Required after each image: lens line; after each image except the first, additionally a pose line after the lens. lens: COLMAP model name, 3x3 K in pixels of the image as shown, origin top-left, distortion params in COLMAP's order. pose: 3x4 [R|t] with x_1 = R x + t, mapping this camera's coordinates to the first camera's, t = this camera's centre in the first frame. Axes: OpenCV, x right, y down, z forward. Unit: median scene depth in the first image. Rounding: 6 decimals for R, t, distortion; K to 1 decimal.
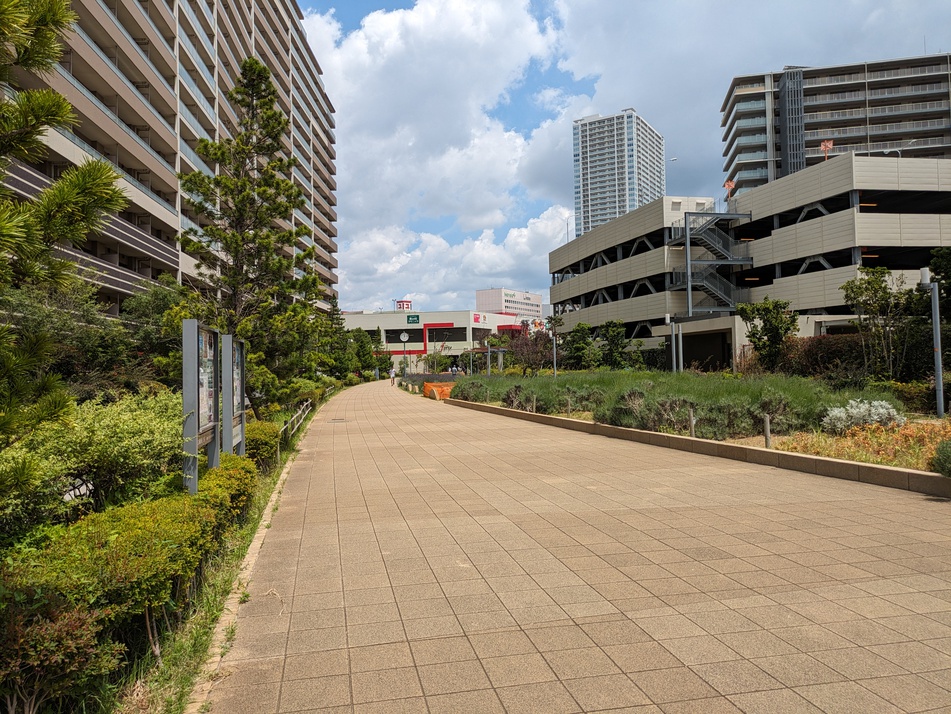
lens RADIAL K [[726.6, 0, 475.5], [0, 726.6, 357.0], [0, 0, 1]] dist [-0.004265, -0.005604]
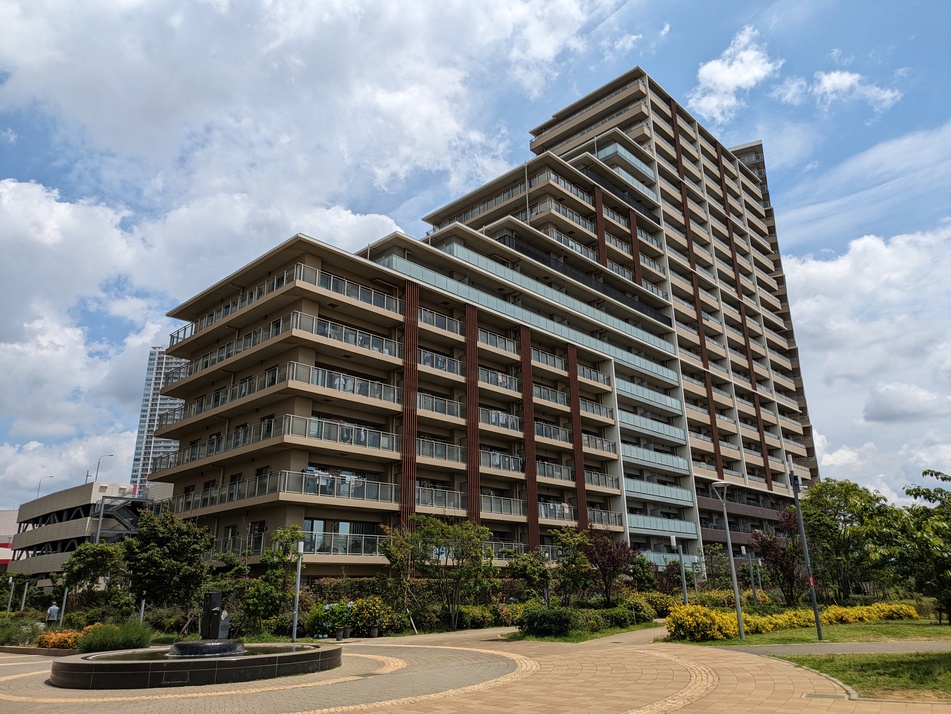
lens RADIAL K [[726.6, 0, 475.5], [0, 726.6, 357.0], [0, 0, 1]] dist [-0.004265, -0.005604]
pose [[0.841669, 0.188615, 0.505982, 0.112676], [-0.020068, 0.947293, -0.319740, -0.009948], [-0.539621, 0.258961, 0.801092, -0.581169]]
